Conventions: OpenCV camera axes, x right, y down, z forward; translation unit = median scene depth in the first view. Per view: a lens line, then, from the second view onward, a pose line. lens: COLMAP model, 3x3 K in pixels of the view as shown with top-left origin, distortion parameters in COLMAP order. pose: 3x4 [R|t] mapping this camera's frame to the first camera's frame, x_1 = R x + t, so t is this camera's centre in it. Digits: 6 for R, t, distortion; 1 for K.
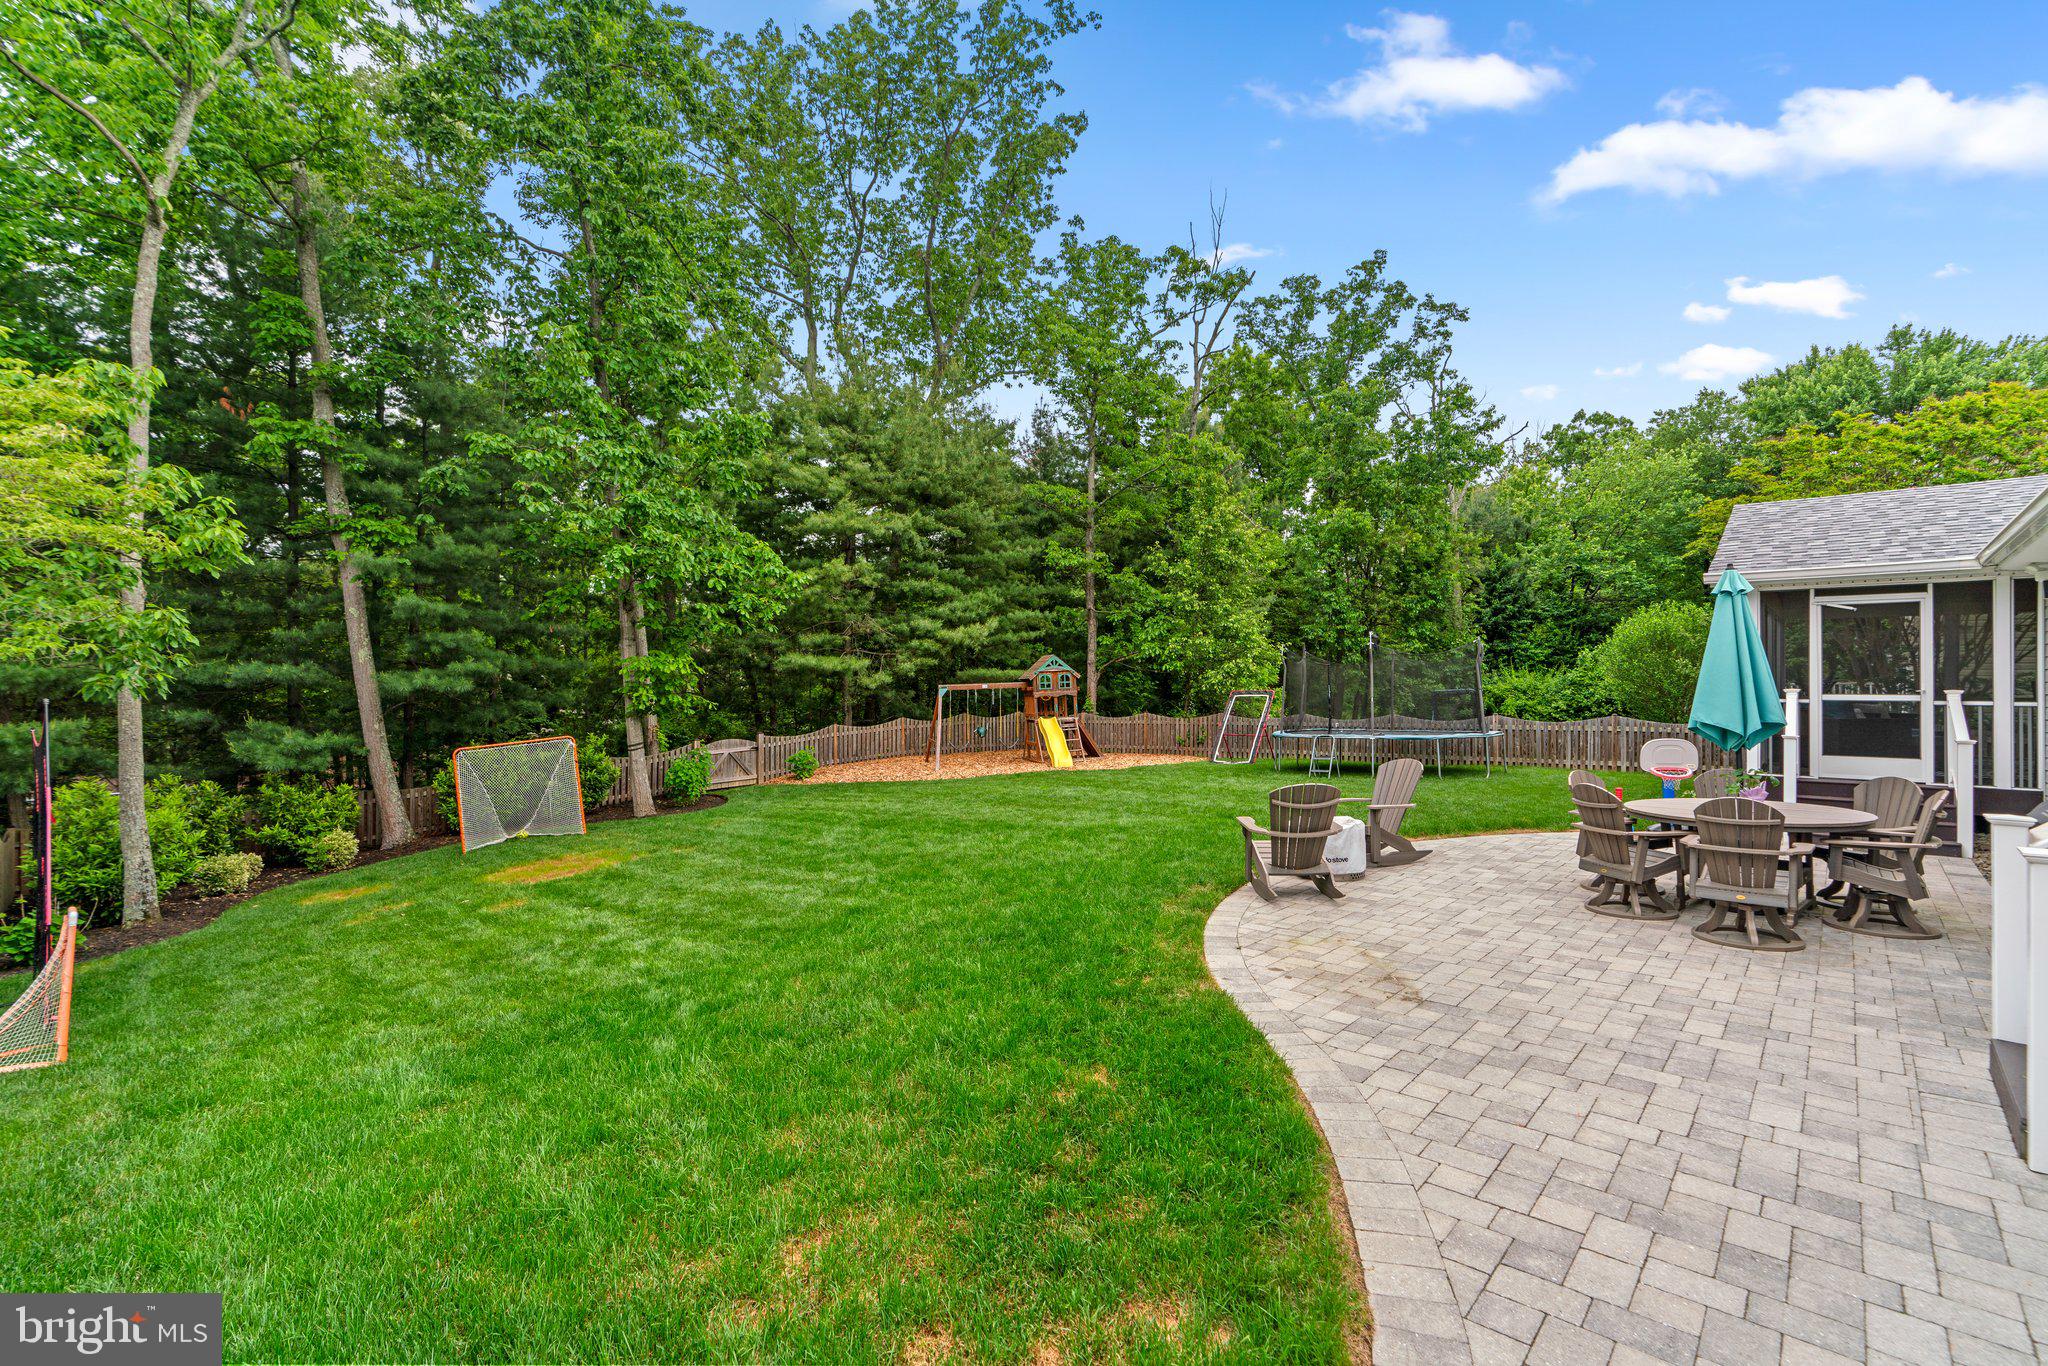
lens RADIAL K [[925.5, 0, 1026.2], [0, 925.5, 688.1], [0, 0, 1]] dist [-0.004475, 0.001084]
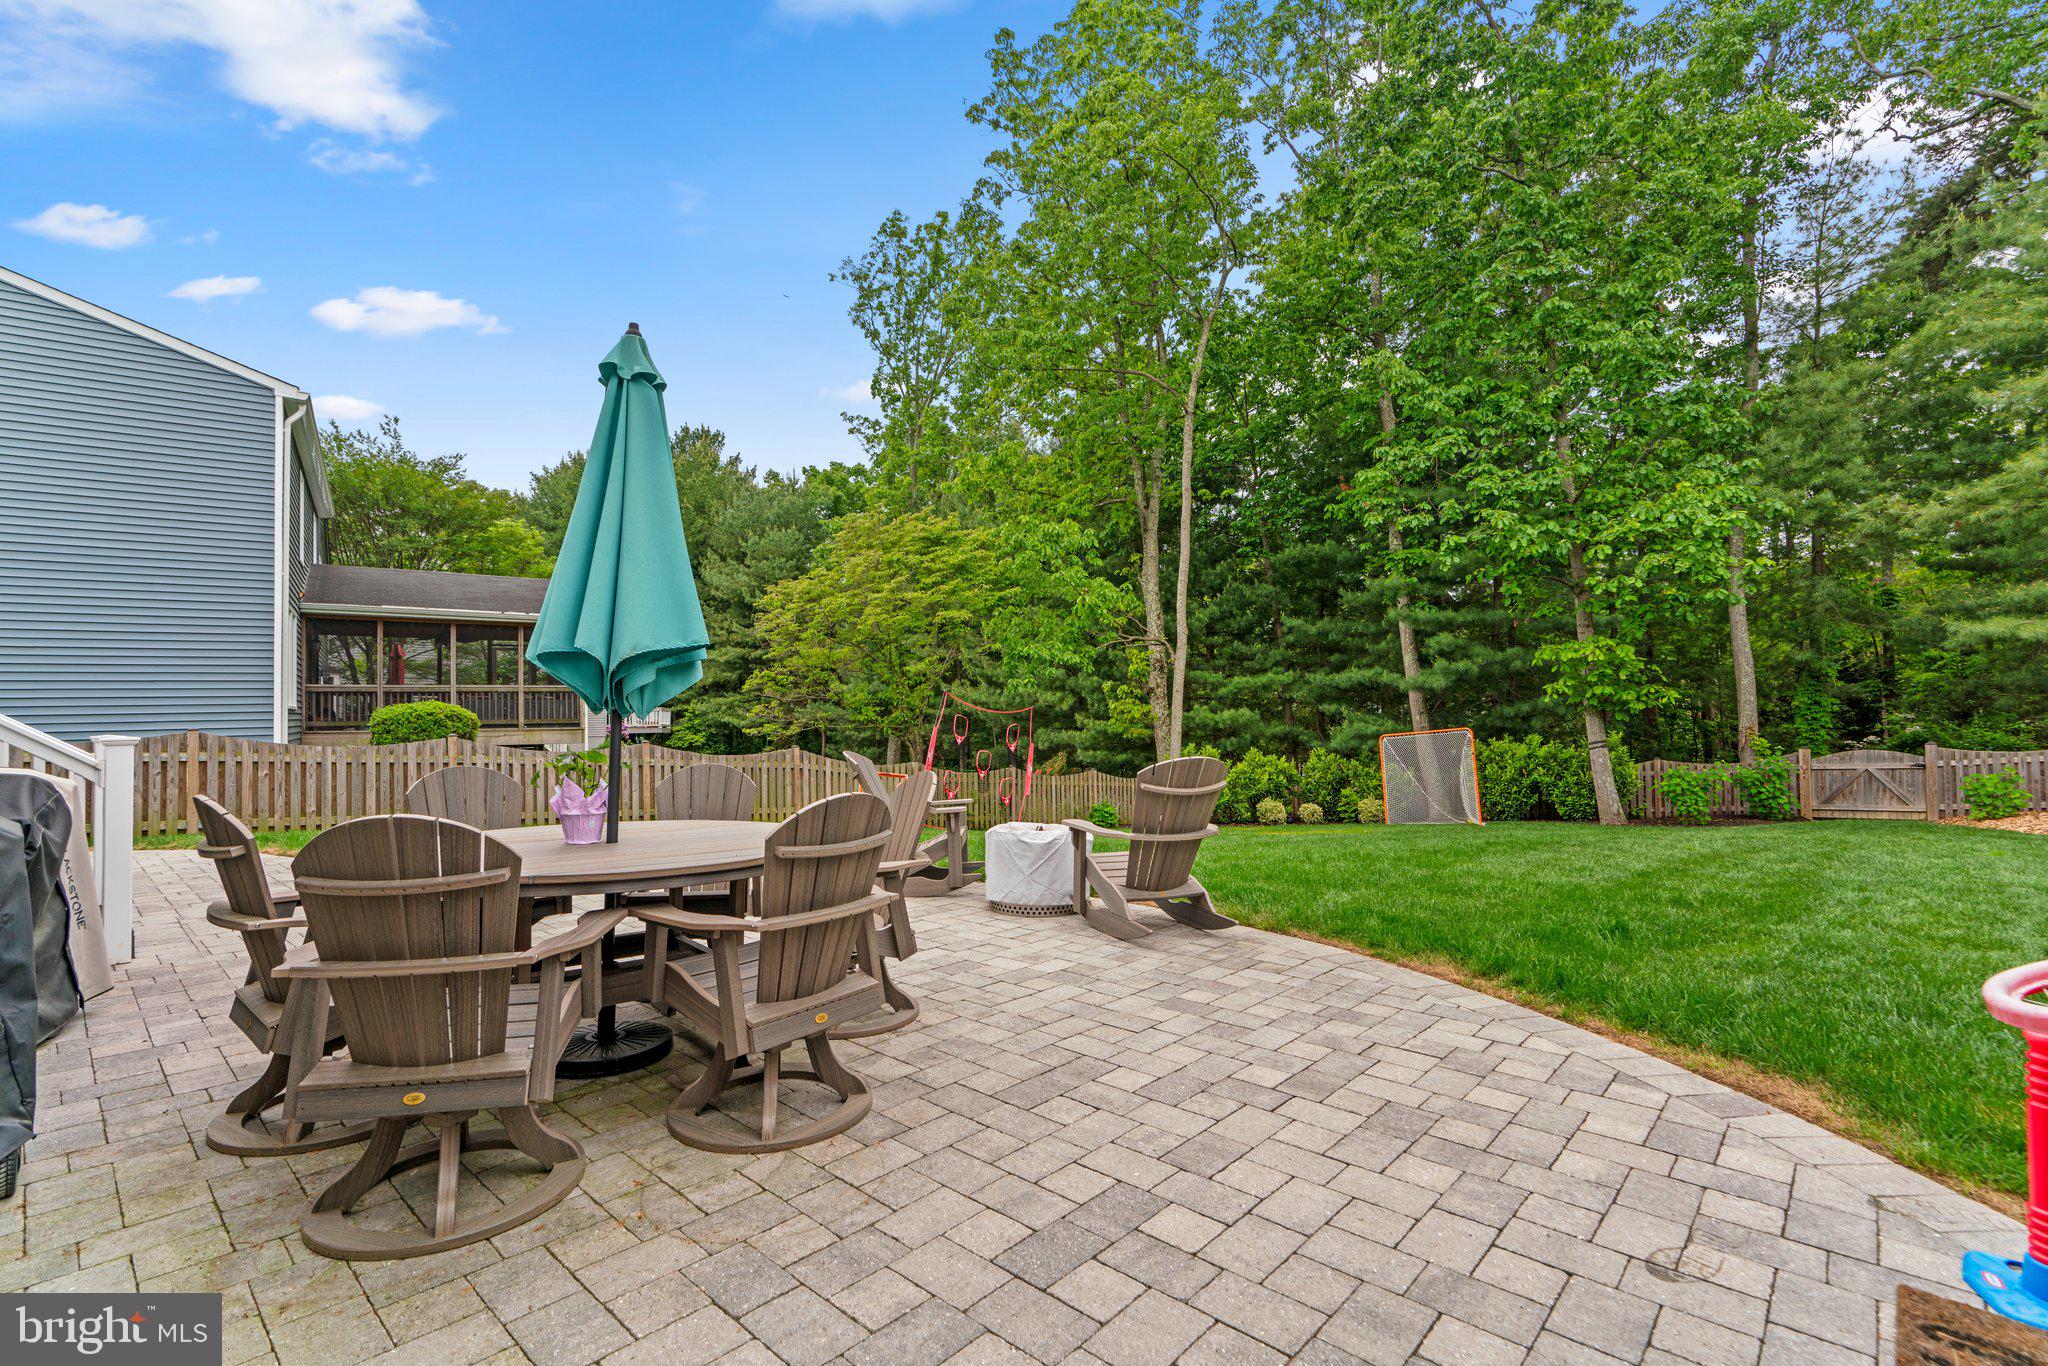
lens RADIAL K [[925.5, 0, 1026.2], [0, 925.5, 688.1], [0, 0, 1]] dist [-0.004475, 0.001084]
pose [[-0.008825, -0.023758, -0.999679, 0.332072], [0.002270, 0.999715, -0.023779, 0.021234], [0.999958, -0.002479, -0.008769, 0.323498]]
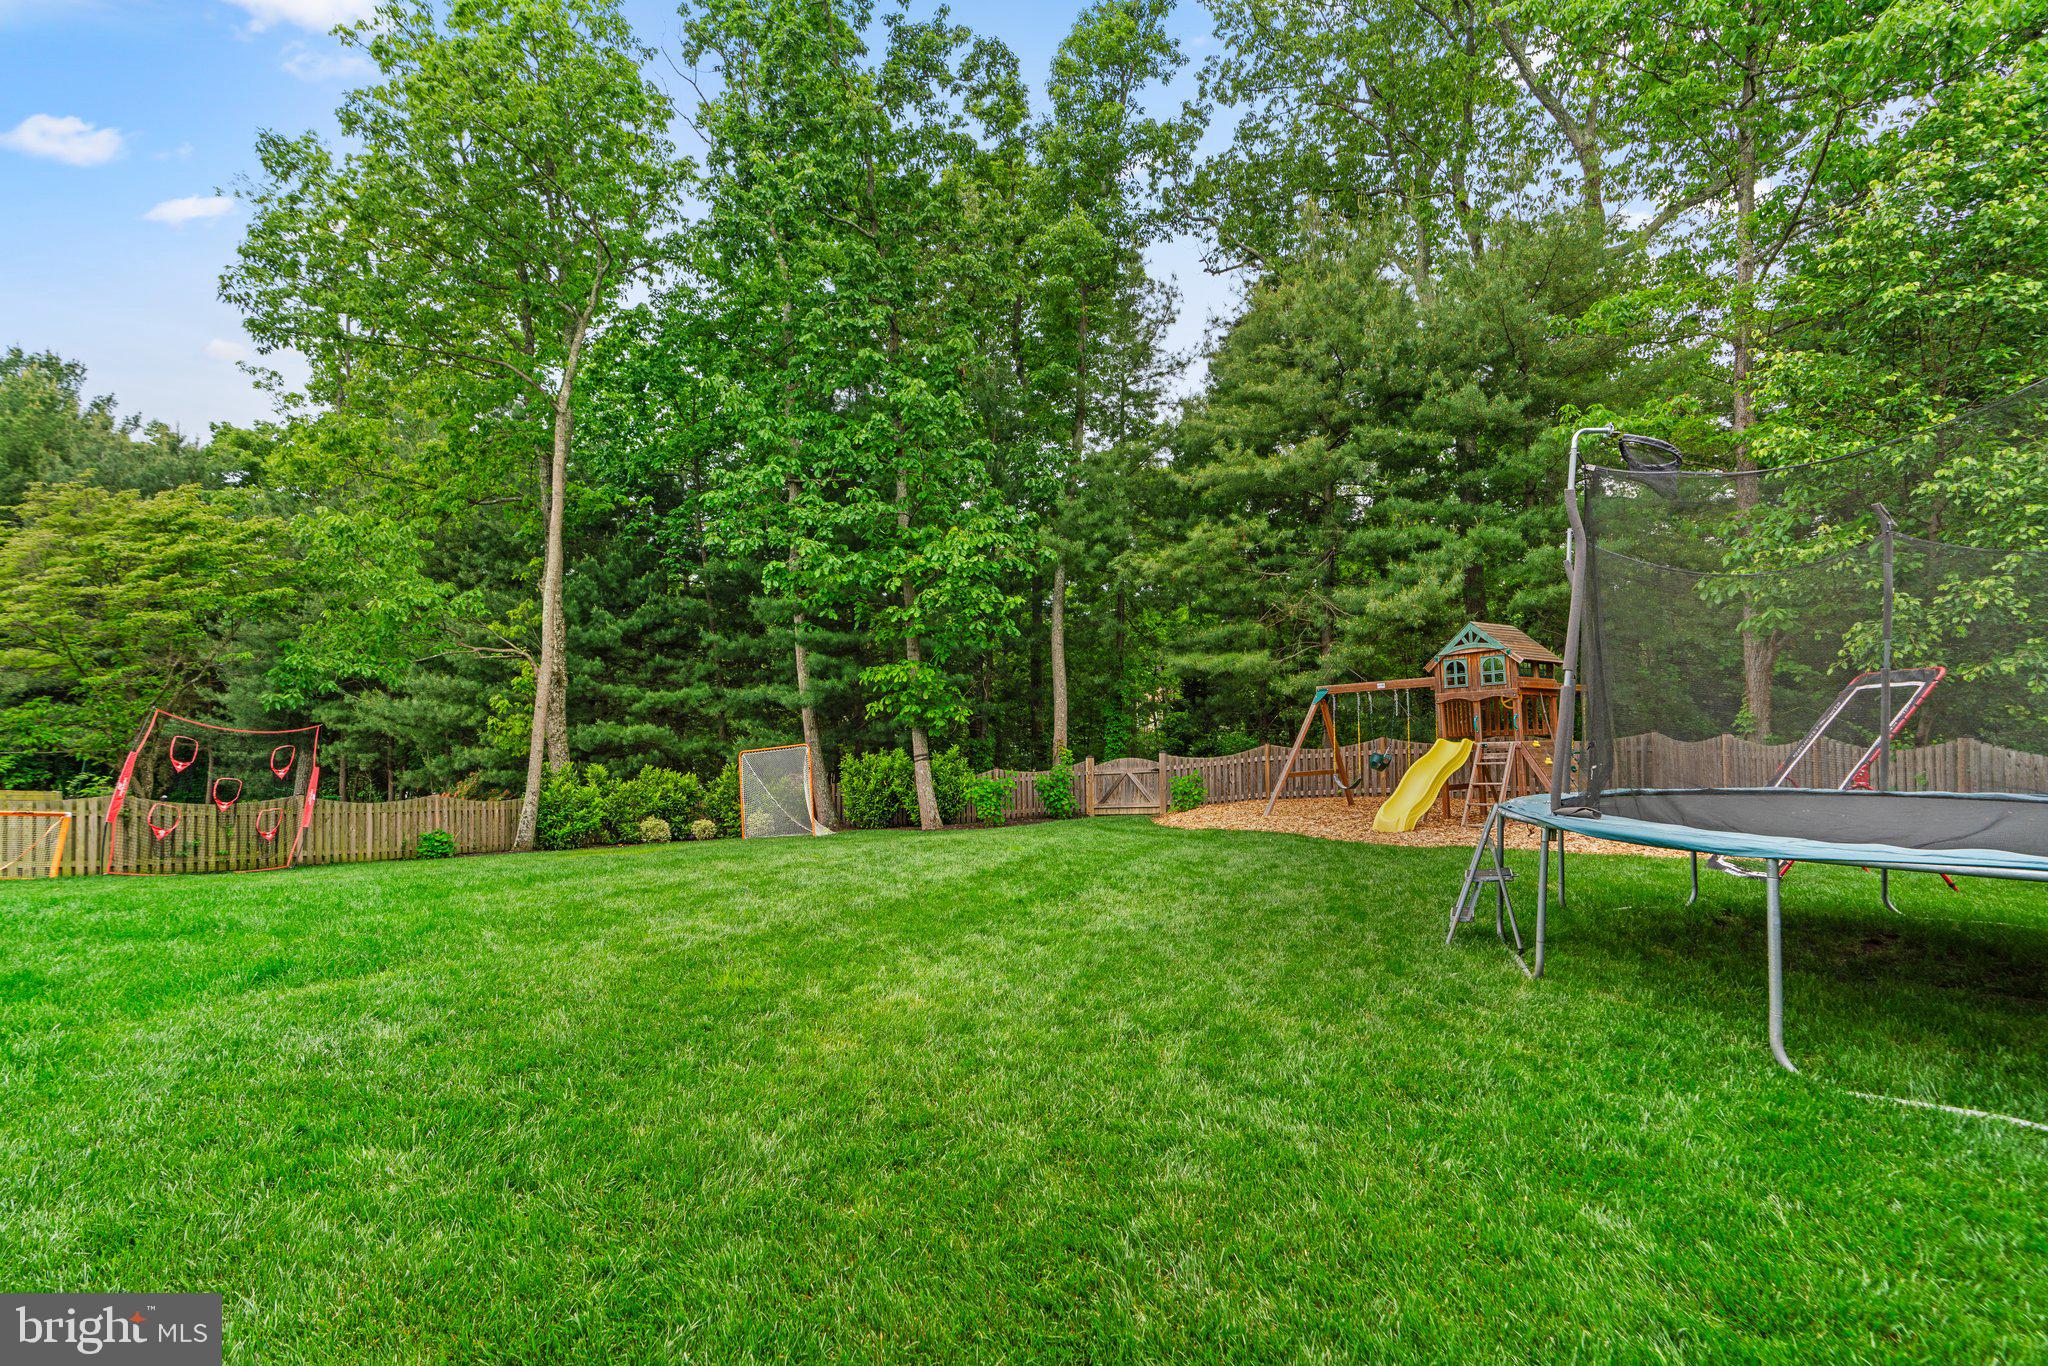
lens RADIAL K [[925.5, 0, 1026.2], [0, 925.5, 688.1], [0, 0, 1]] dist [-0.004475, 0.001084]
pose [[0.397211, -0.031848, -0.917174, 0.371569], [0.004827, 0.999456, -0.032615, 0.016451], [0.917714, 0.008528, 0.397149, 0.500936]]
